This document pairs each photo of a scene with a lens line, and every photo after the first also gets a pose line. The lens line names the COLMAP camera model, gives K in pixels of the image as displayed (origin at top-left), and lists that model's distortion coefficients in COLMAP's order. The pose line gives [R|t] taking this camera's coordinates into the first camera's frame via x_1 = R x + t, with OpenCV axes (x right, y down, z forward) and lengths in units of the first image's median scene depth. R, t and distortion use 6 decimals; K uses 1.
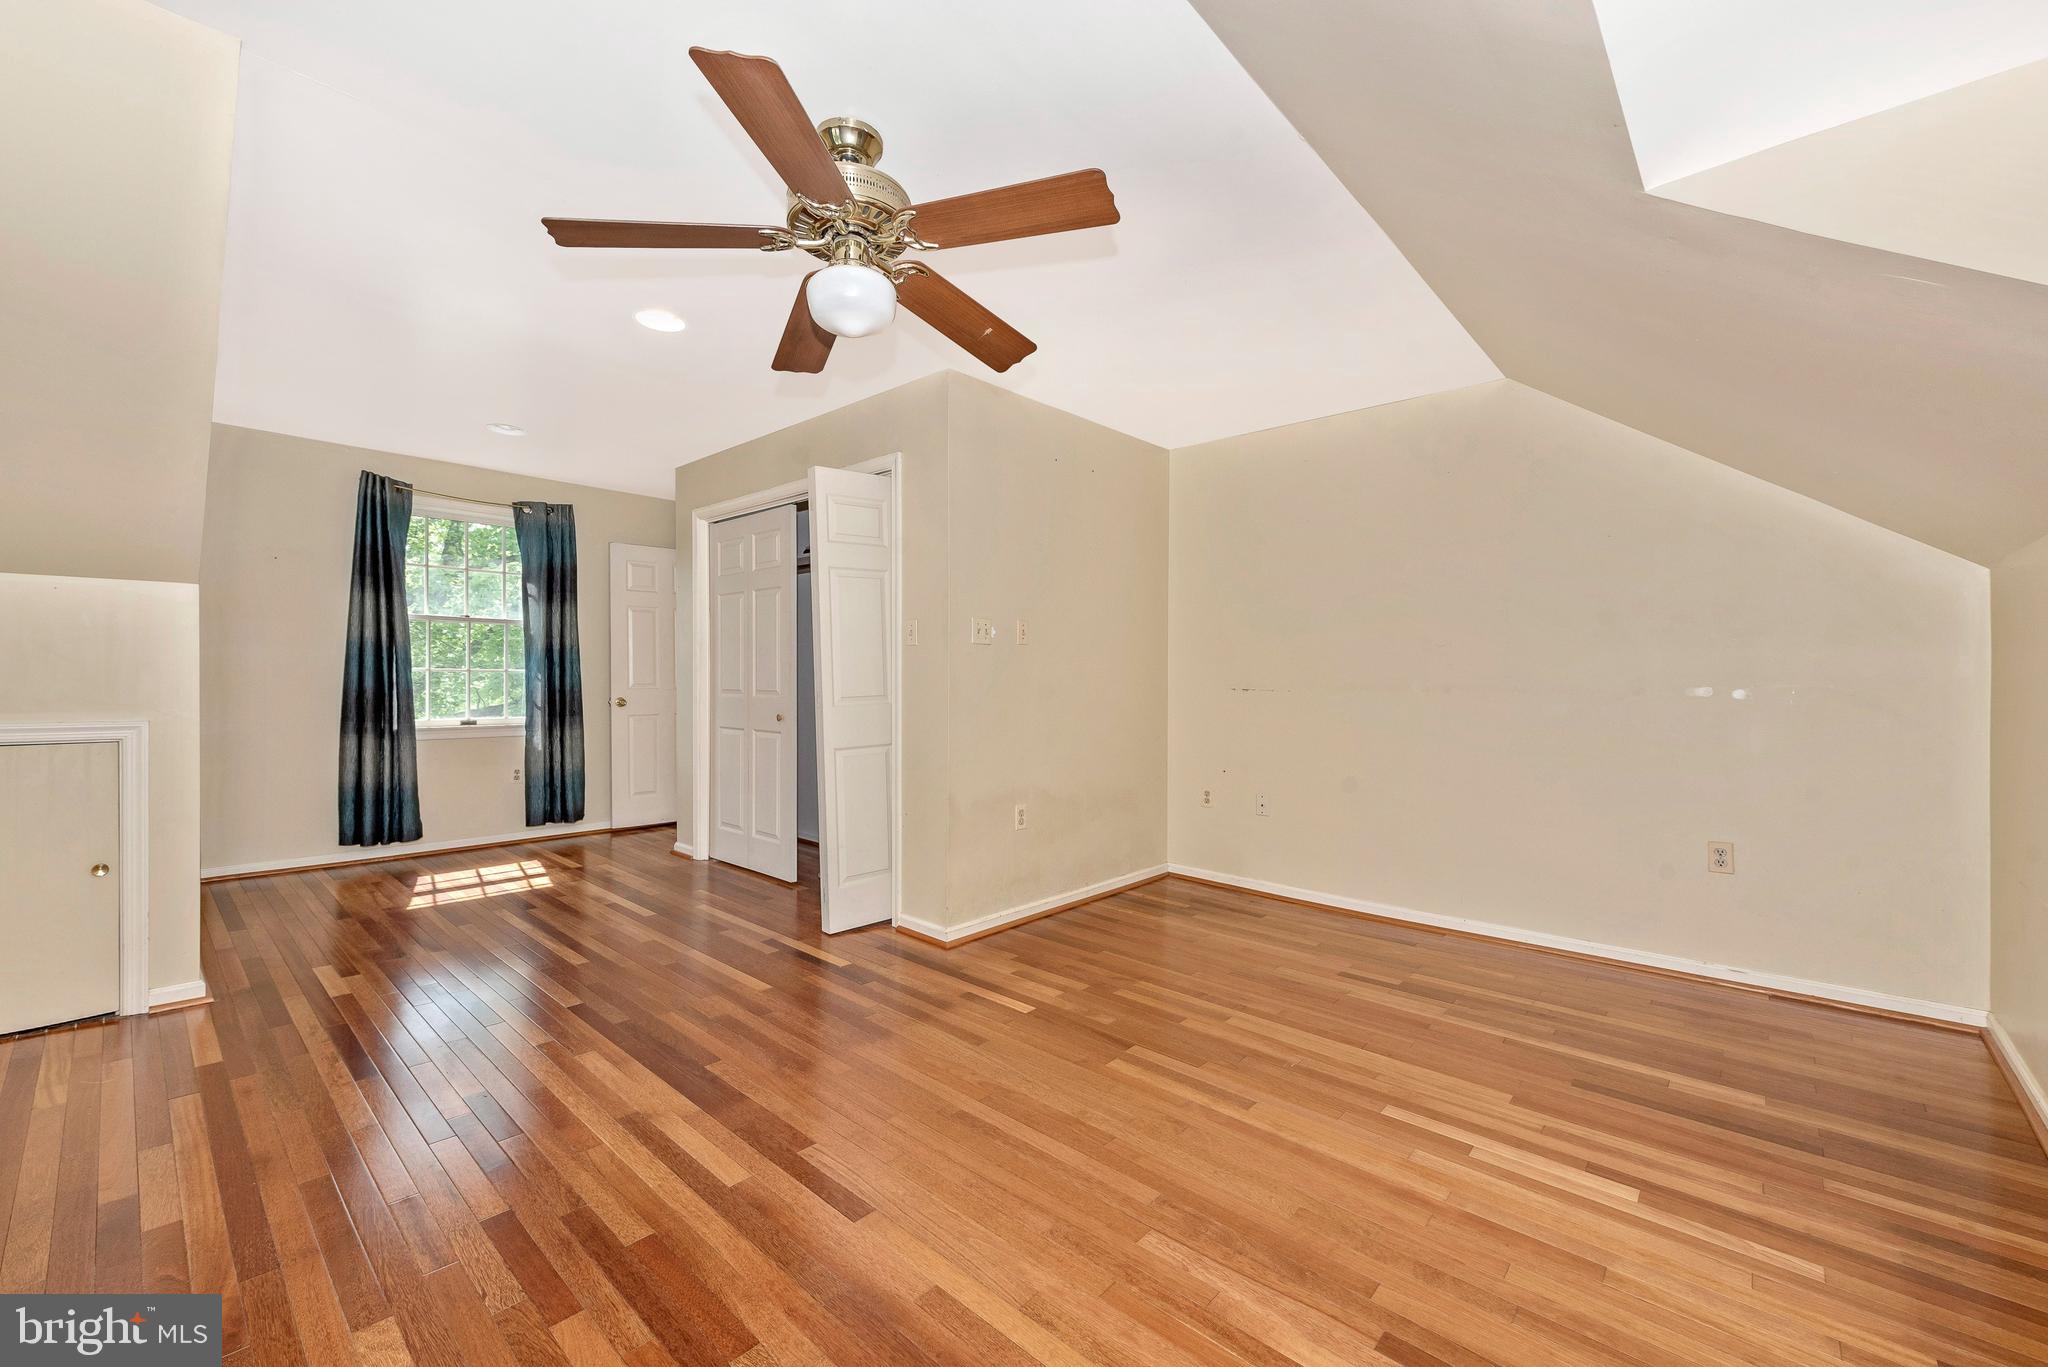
lens RADIAL K [[811.6, 0, 1025.5], [0, 811.6, 673.6], [0, 0, 1]] dist [0.013560, -0.003494]
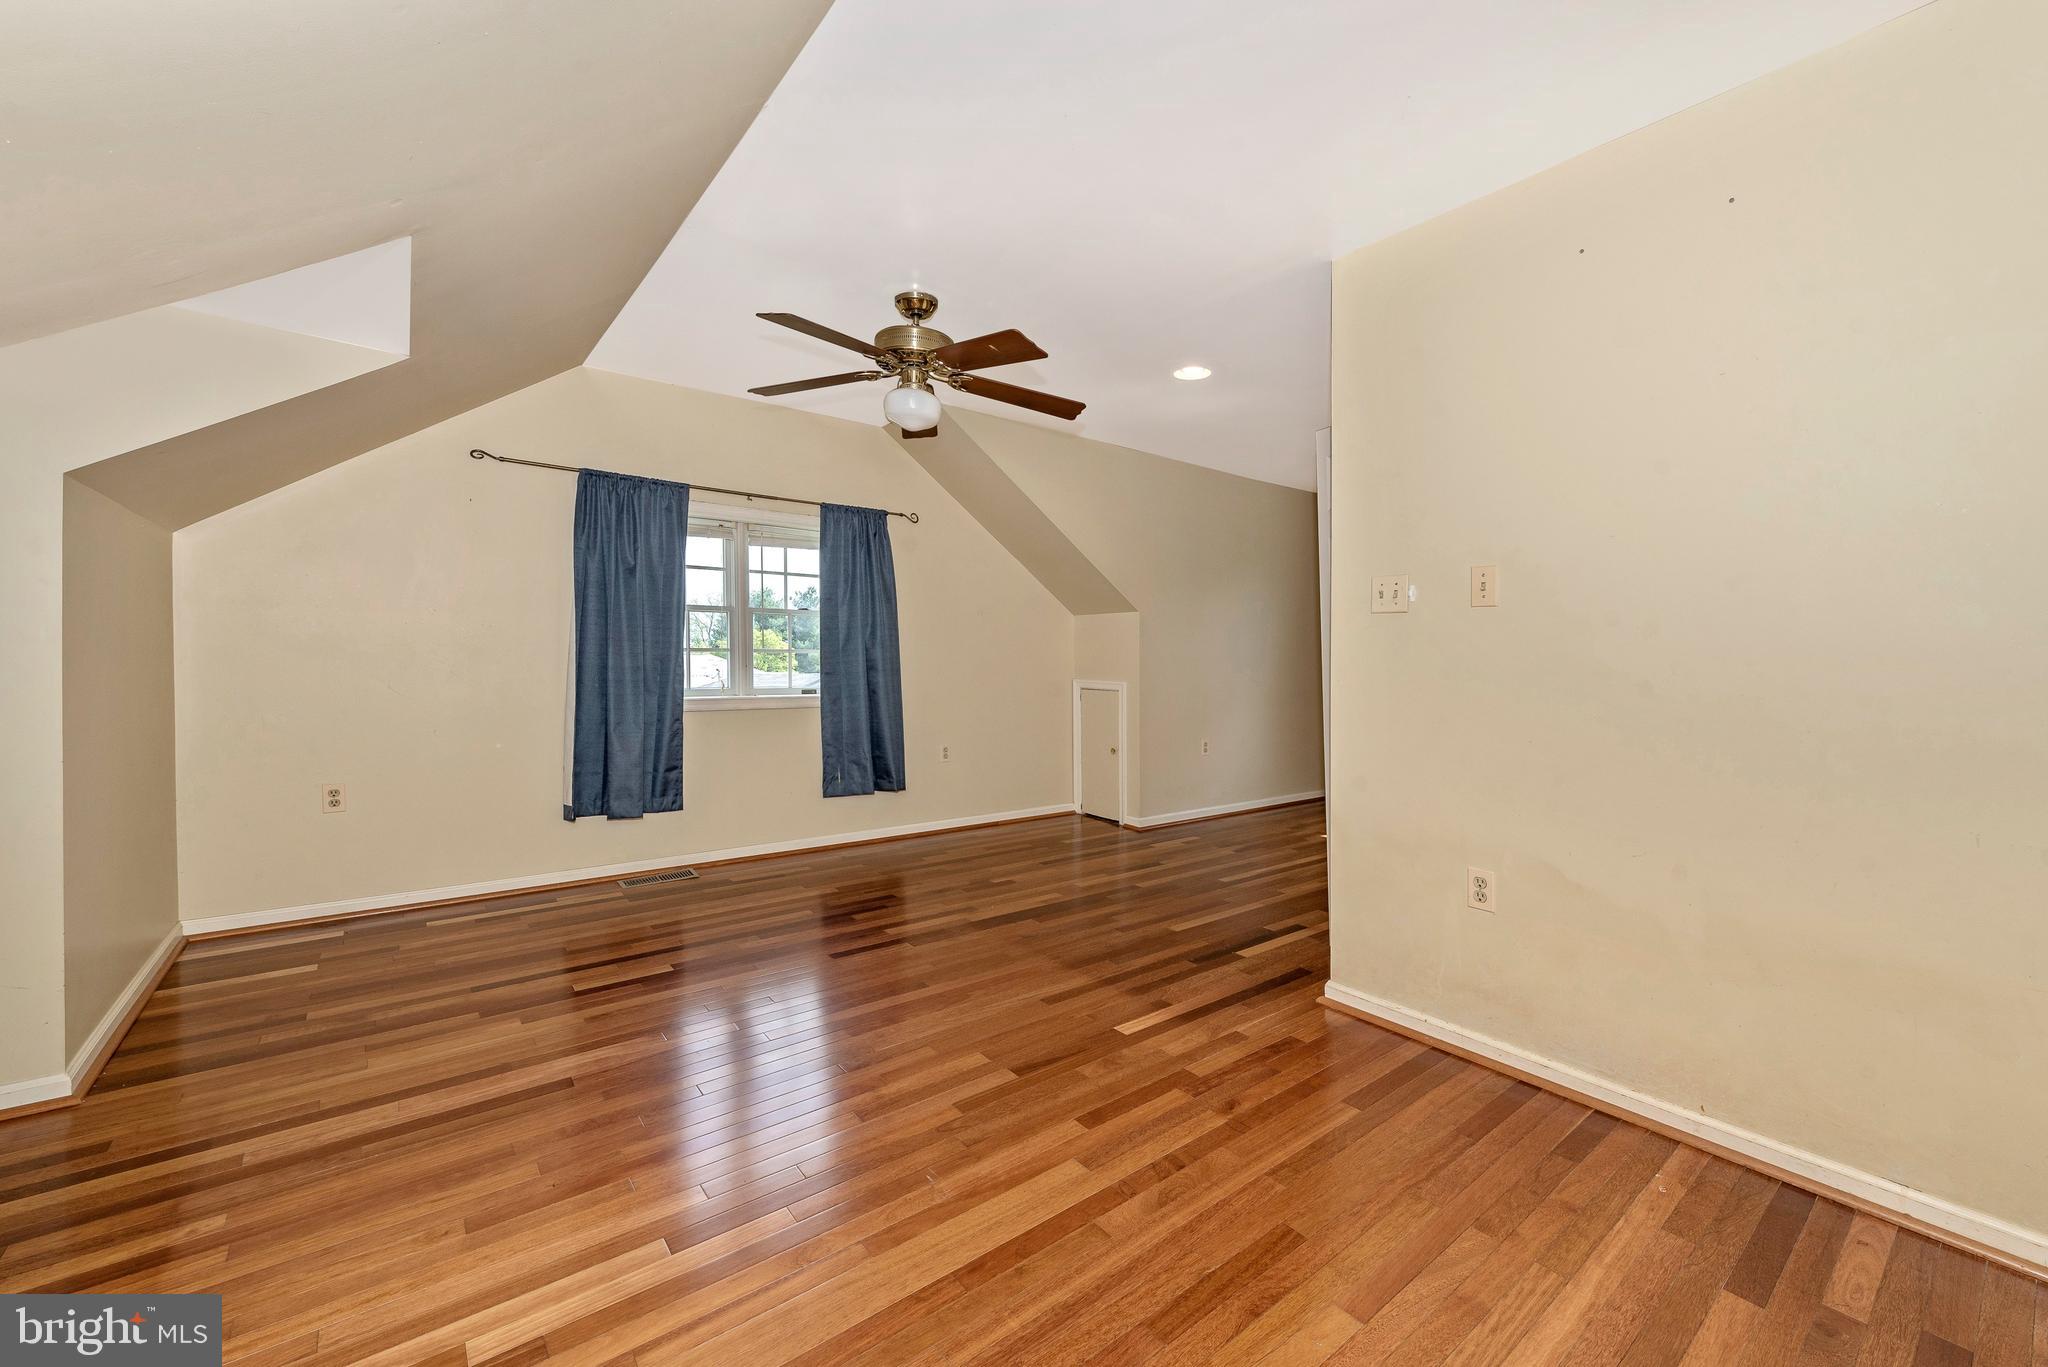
lens RADIAL K [[811.6, 0, 1026.5], [0, 811.6, 674.3], [0, 0, 1]] dist [0.013560, -0.003494]
pose [[-0.173783, 0.010007, -0.984733, 0.844025], [-0.011734, 0.999856, 0.012231, 0.015321], [0.984714, 0.013680, -0.173640, 0.989904]]
